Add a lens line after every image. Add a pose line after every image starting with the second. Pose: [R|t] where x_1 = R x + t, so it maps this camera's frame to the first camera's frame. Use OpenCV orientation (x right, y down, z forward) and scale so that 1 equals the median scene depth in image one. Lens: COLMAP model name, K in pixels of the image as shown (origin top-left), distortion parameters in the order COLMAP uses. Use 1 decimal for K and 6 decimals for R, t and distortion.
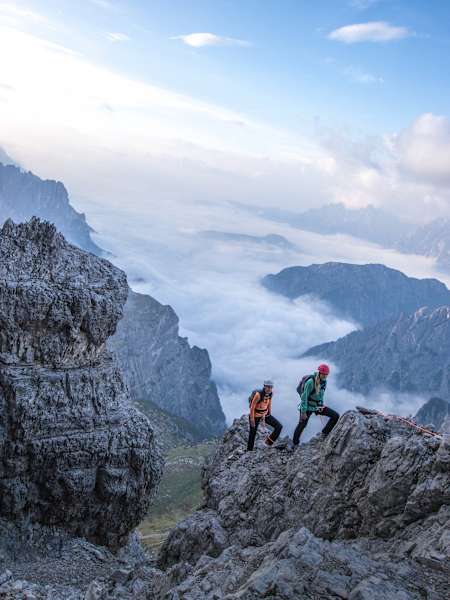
lens RADIAL K [[479.3, 0, 225.0], [0, 479.3, 291.9], [0, 0, 1]] dist [-0.003699, -0.001974]
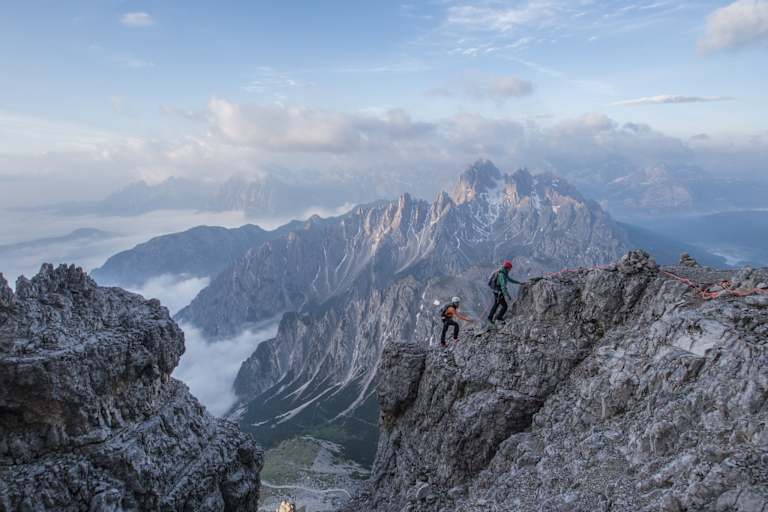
lens RADIAL K [[409.9, 0, 378.0], [0, 409.9, 259.7], [0, 0, 1]] dist [-0.000479, -0.012389]
pose [[0.692053, -0.343529, 0.634863, -0.440808], [0.316657, 0.934835, 0.160663, -0.096916], [-0.648684, 0.089847, 0.755735, 0.132560]]
